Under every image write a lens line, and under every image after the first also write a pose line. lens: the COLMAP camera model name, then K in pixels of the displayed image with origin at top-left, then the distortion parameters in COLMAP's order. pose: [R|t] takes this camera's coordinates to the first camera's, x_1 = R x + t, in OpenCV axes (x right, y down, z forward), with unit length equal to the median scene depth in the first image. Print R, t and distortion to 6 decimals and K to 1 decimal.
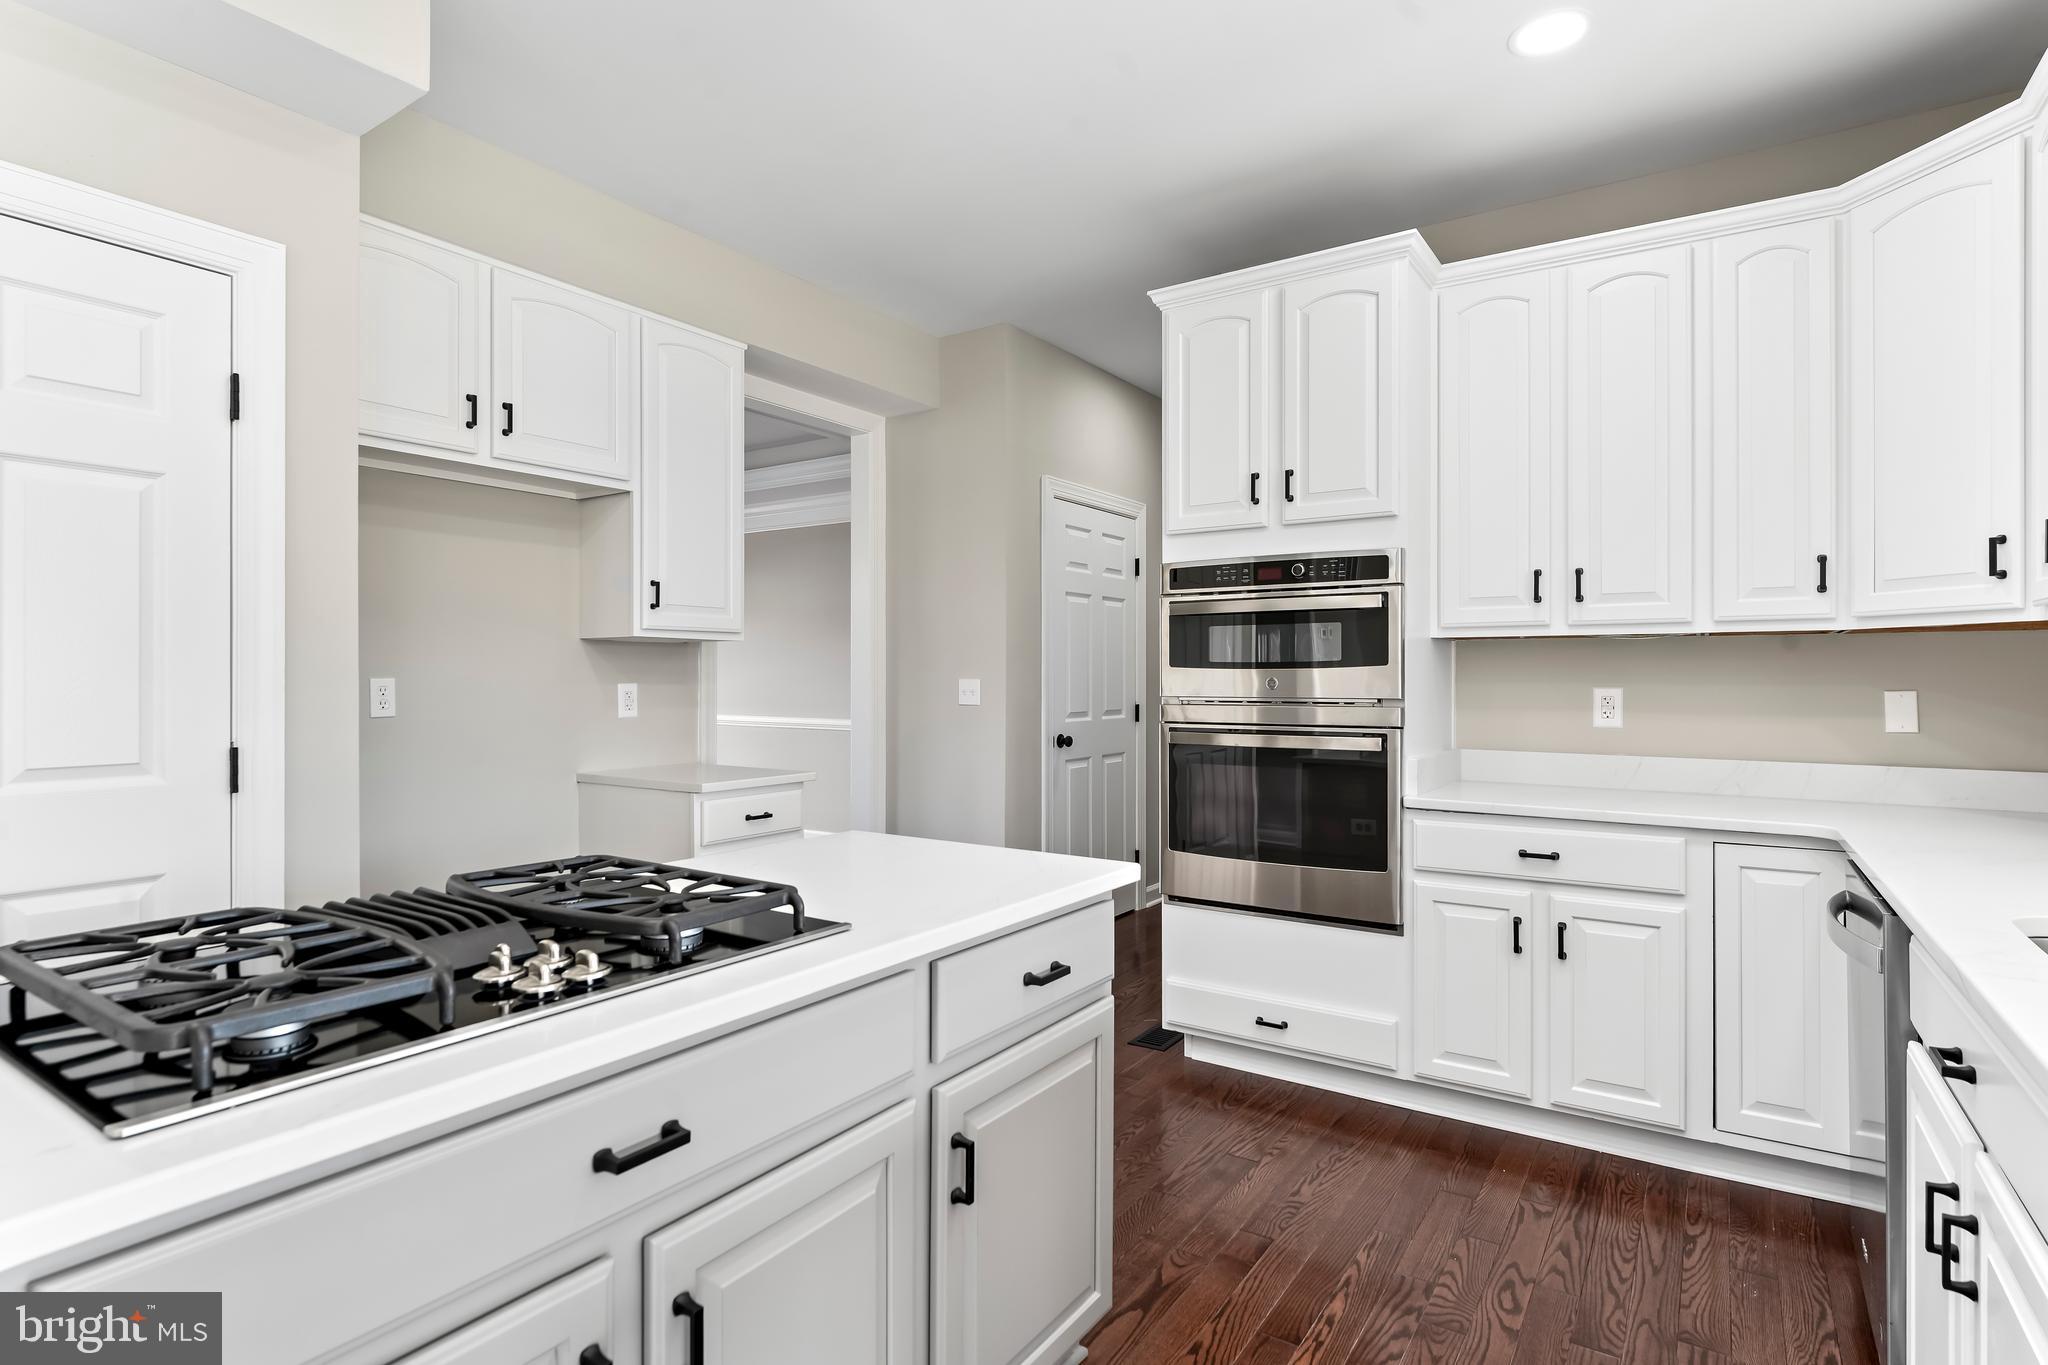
lens RADIAL K [[1048.3, 0, 1023.6], [0, 1048.3, 680.5], [0, 0, 1]] dist [-0.007846, -0.000773]
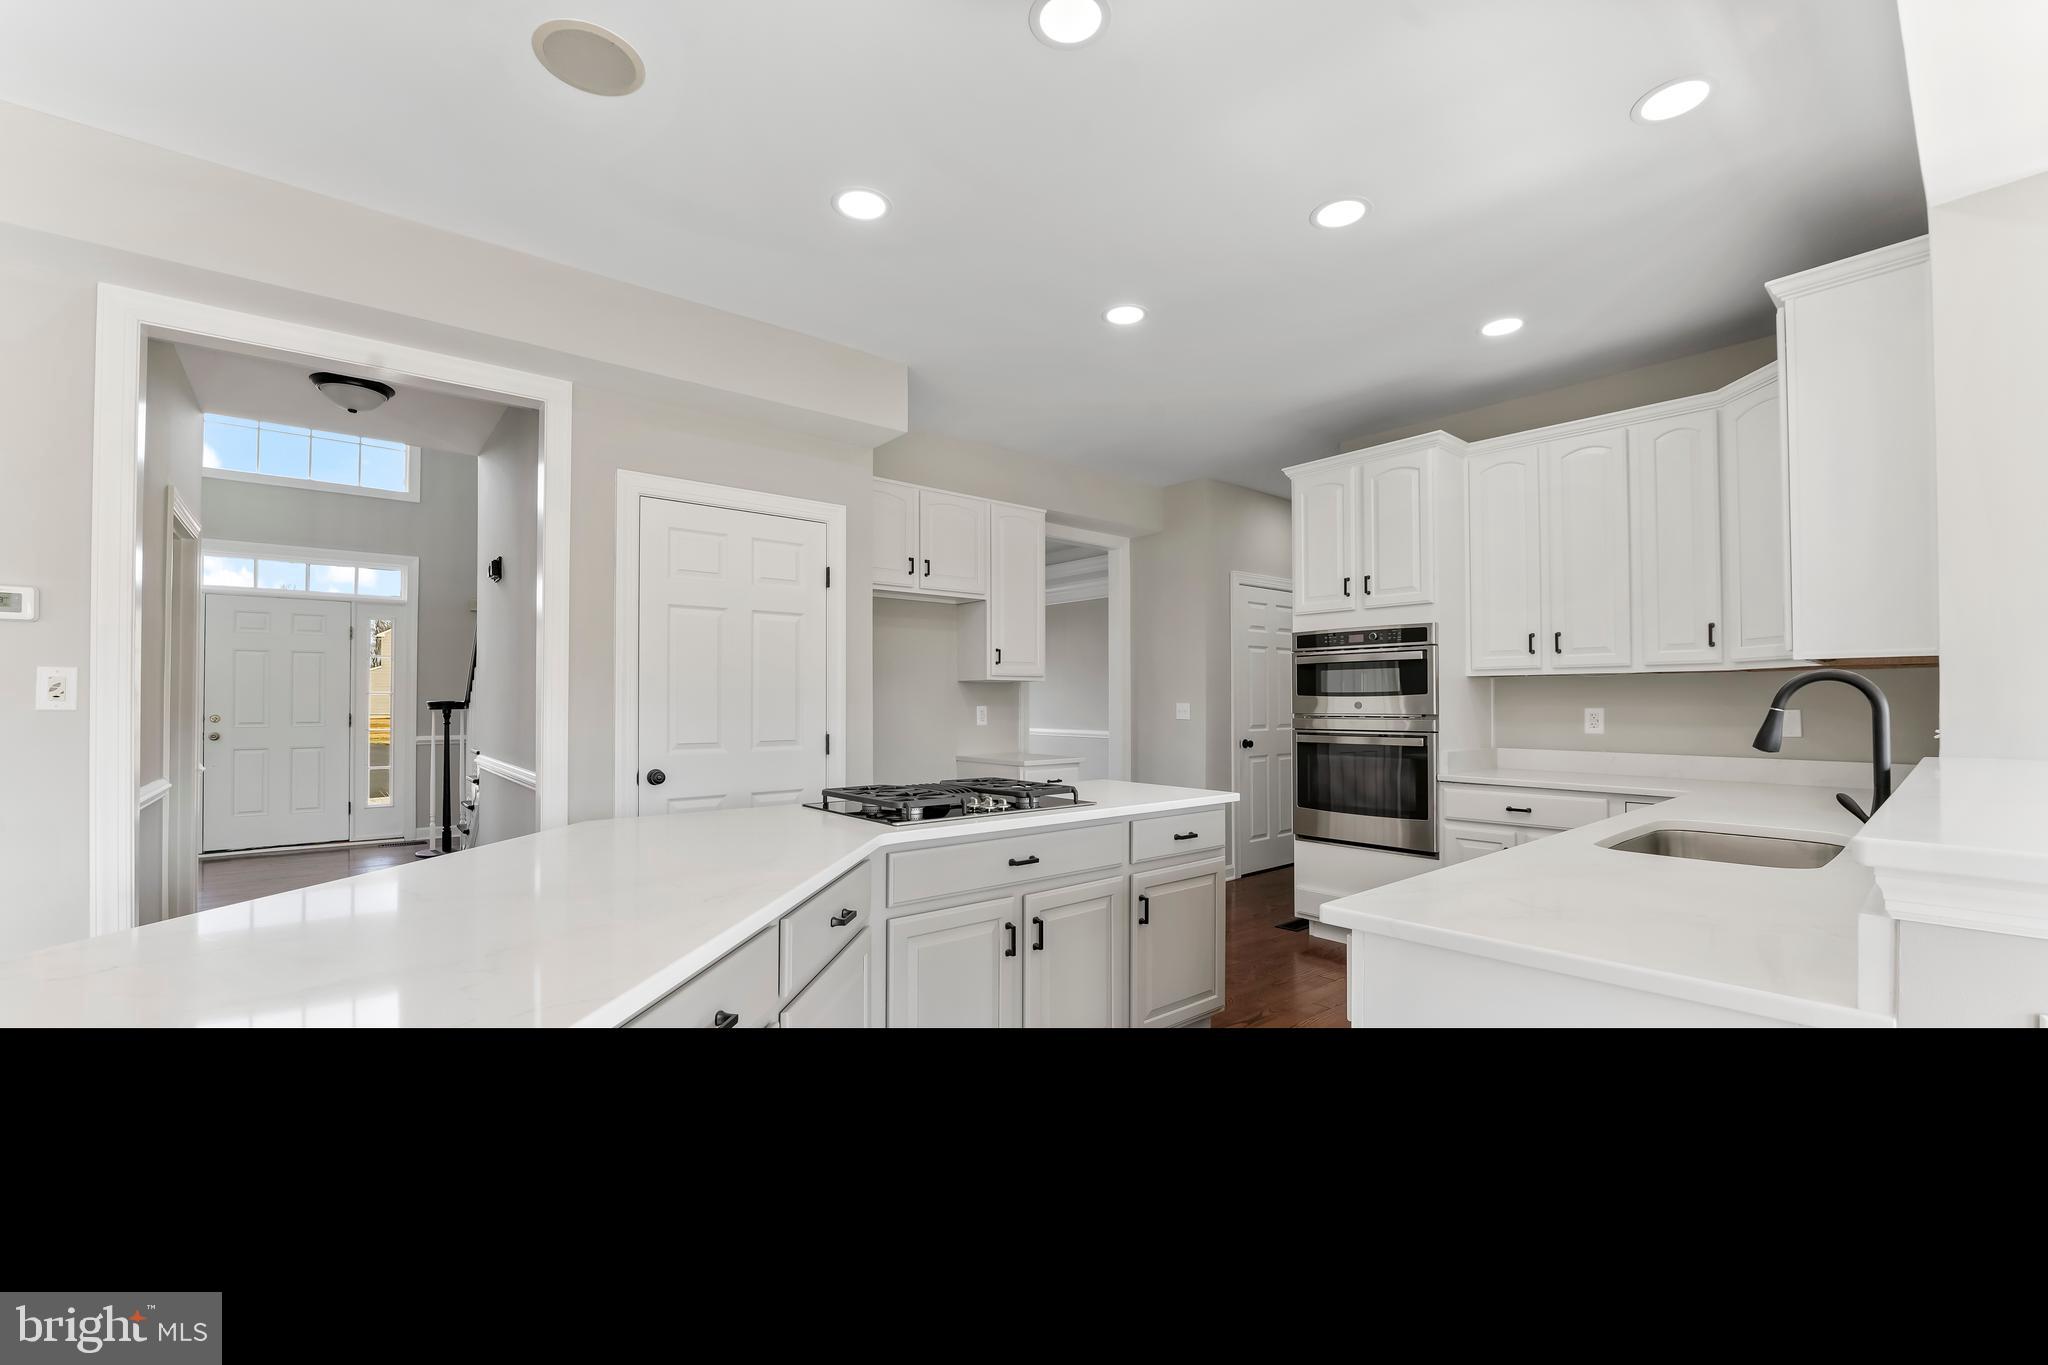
lens RADIAL K [[847.1, 0, 1010.7], [0, 847.1, 689.4], [0, 0, 1]] dist [-0.024099, -0.000299]
pose [[0.958175, -0.006733, -0.286105, 0.097617], [0.001407, 0.999822, -0.018818, 0.002014], [0.286181, 0.017628, 0.958013, -0.443333]]
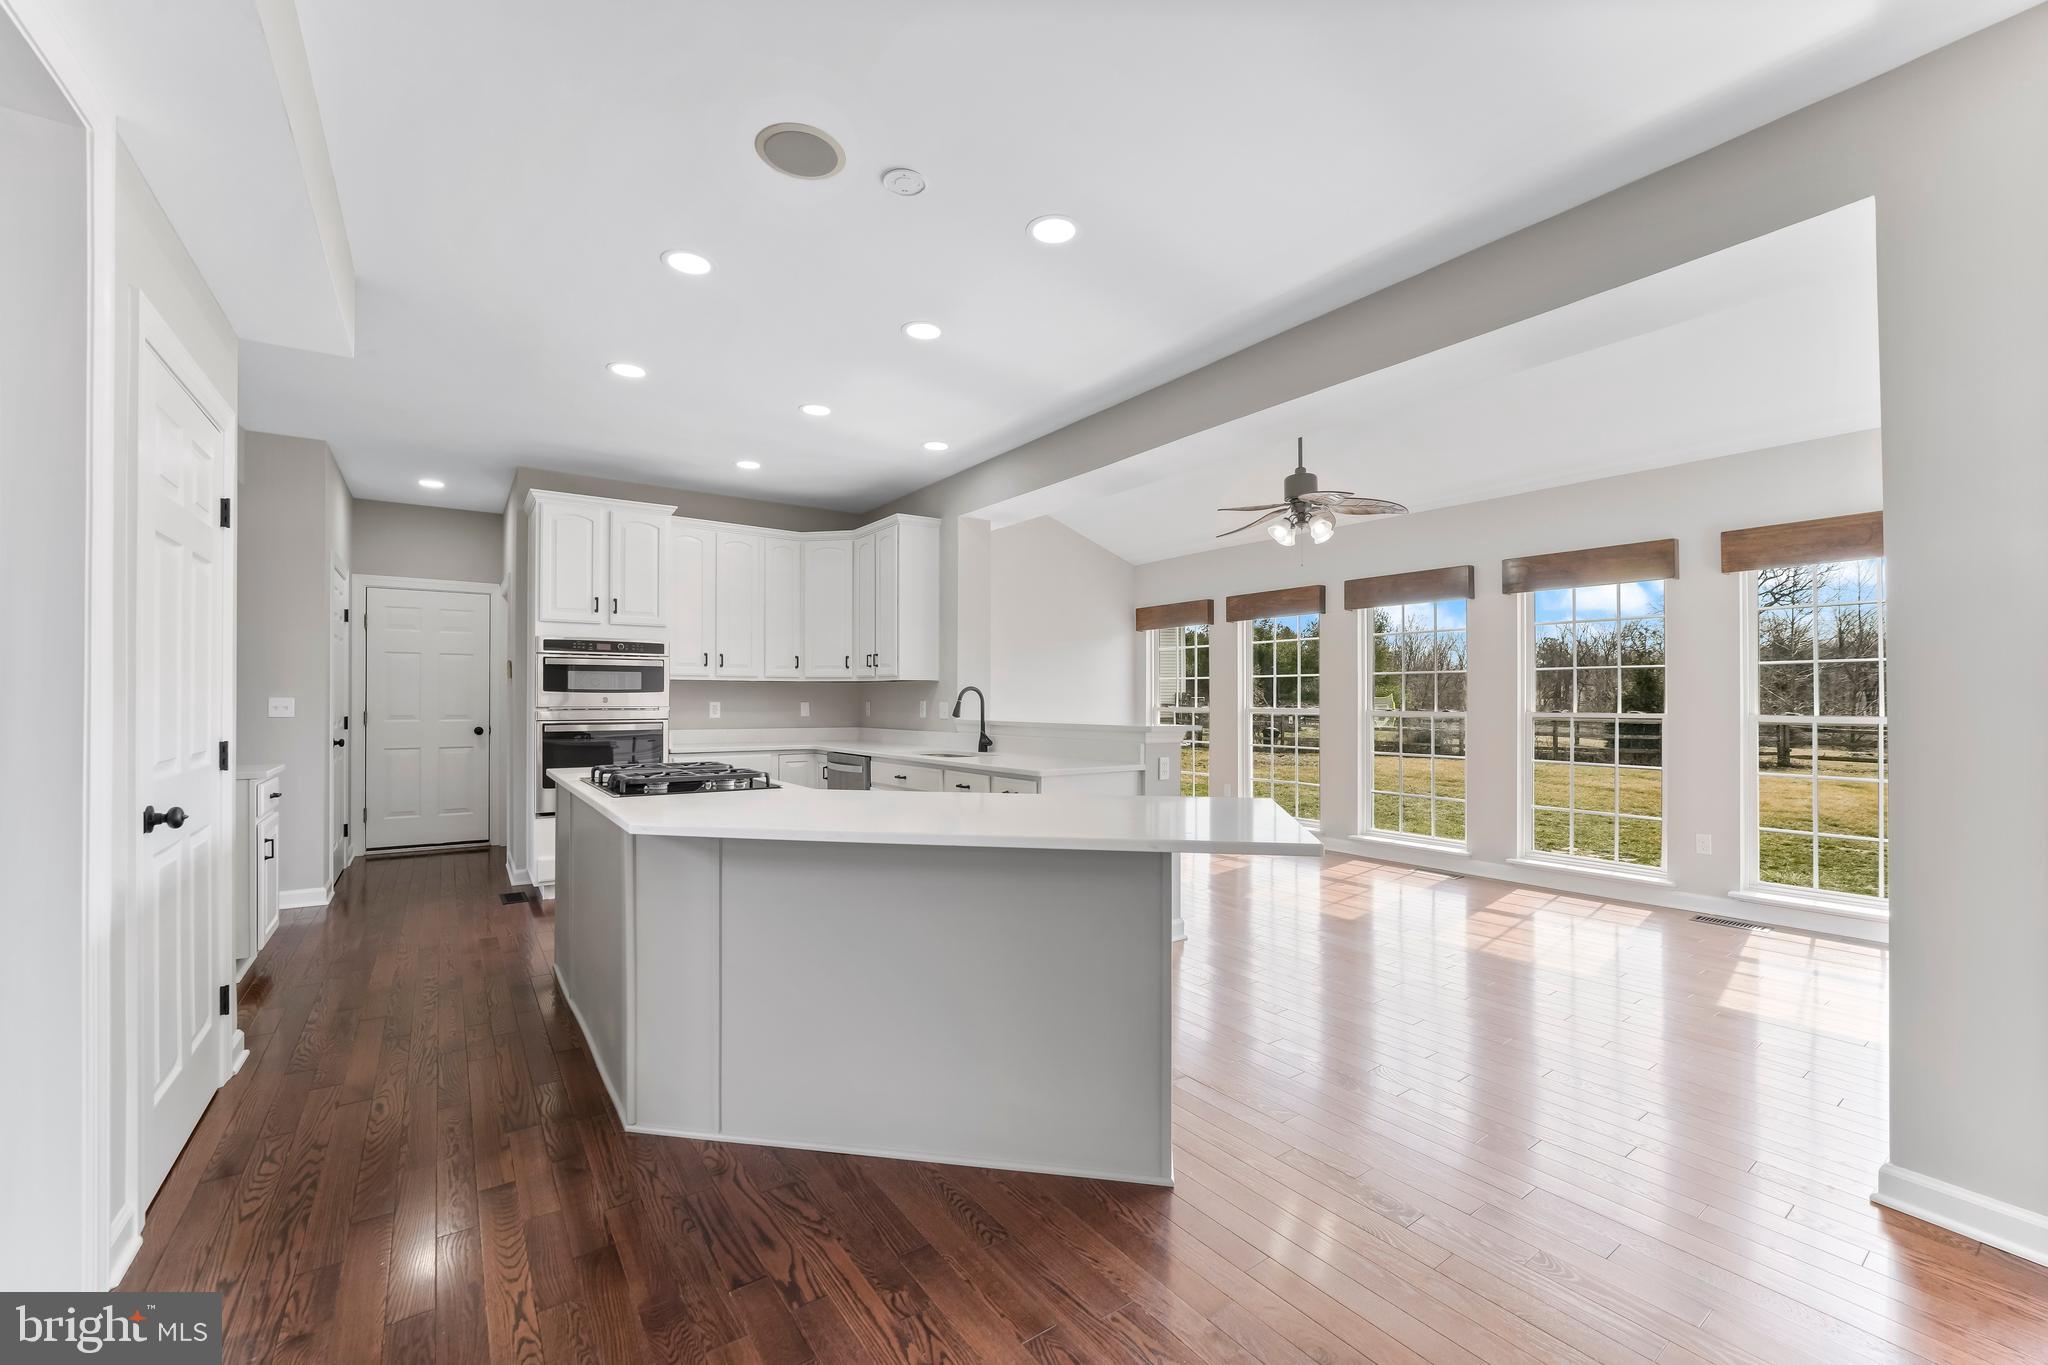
lens RADIAL K [[847.1, 0, 1018.9], [0, 847.1, 699.7], [0, 0, 1]] dist [-0.024099, -0.000299]
pose [[0.360870, -0.001274, 0.932615, -1.077130], [0.001646, 0.999998, 0.000729, 0.002772], [-0.932615, 0.001272, 0.360872, -0.388423]]
